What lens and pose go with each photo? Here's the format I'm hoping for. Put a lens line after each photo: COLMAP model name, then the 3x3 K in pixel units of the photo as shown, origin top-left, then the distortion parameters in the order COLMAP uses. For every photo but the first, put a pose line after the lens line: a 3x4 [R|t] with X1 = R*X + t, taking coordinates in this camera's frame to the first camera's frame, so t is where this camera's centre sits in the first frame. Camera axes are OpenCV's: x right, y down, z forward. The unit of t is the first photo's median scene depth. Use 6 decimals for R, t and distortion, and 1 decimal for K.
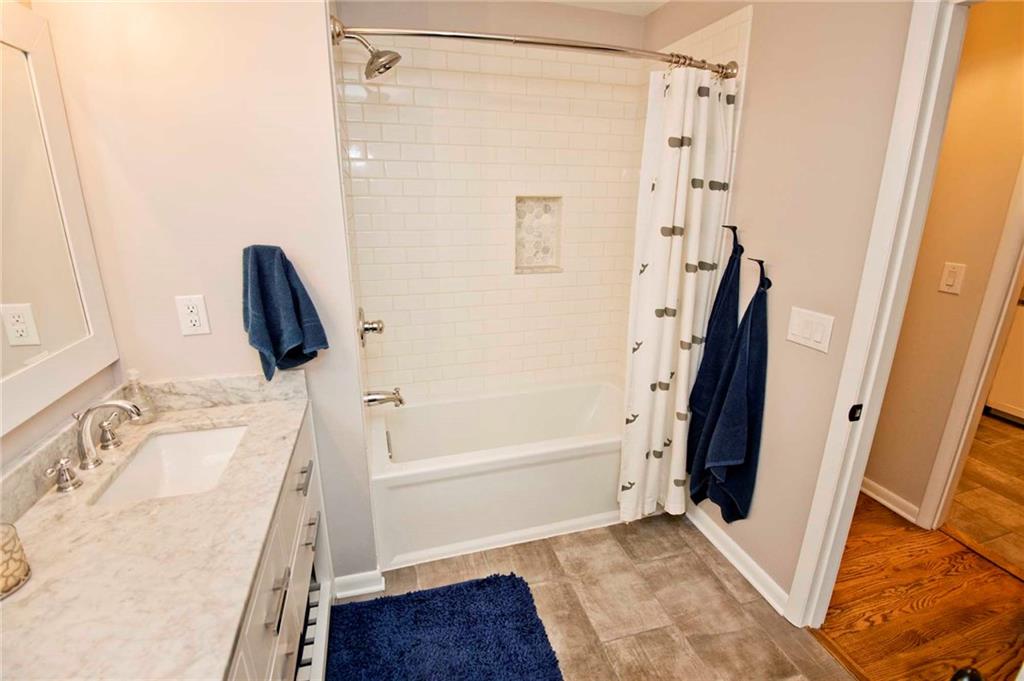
lens RADIAL K [[471.8, 0, 508.2], [0, 471.8, 339.3], [0, 0, 1]] dist [-0.031114, -0.003370]
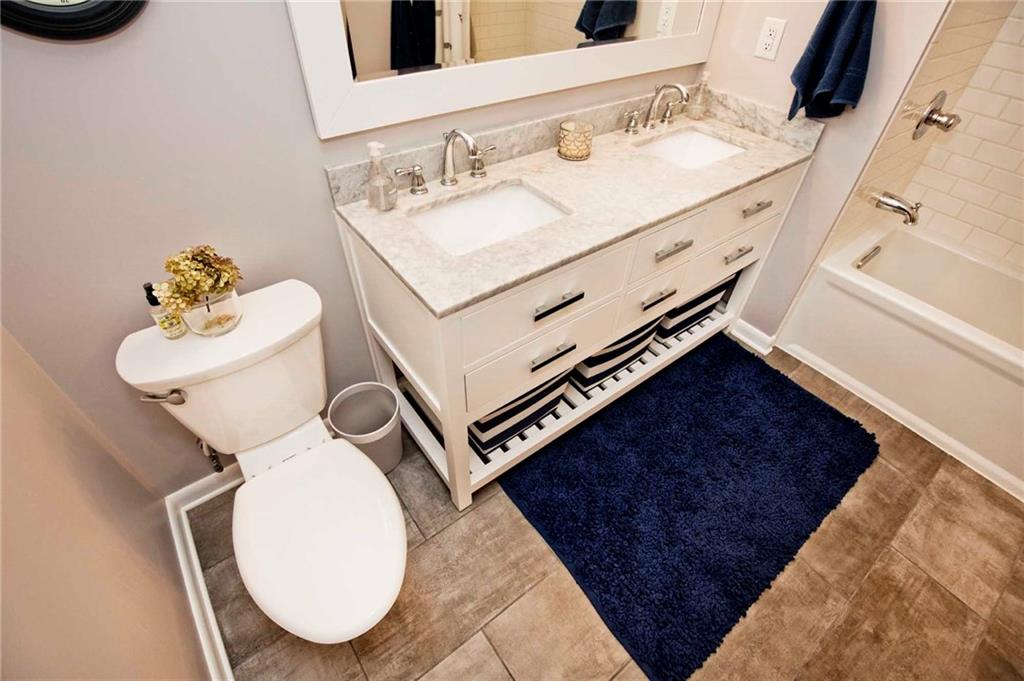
lens RADIAL K [[471.8, 0, 514.8], [0, 471.8, 338.2], [0, 0, 1]] dist [-0.031114, -0.003370]
pose [[0.376468, 0.645342, -0.664684, 0.281310], [-0.299813, 0.763727, 0.571693, 0.048174], [0.876575, -0.015943, 0.481001, -0.089769]]
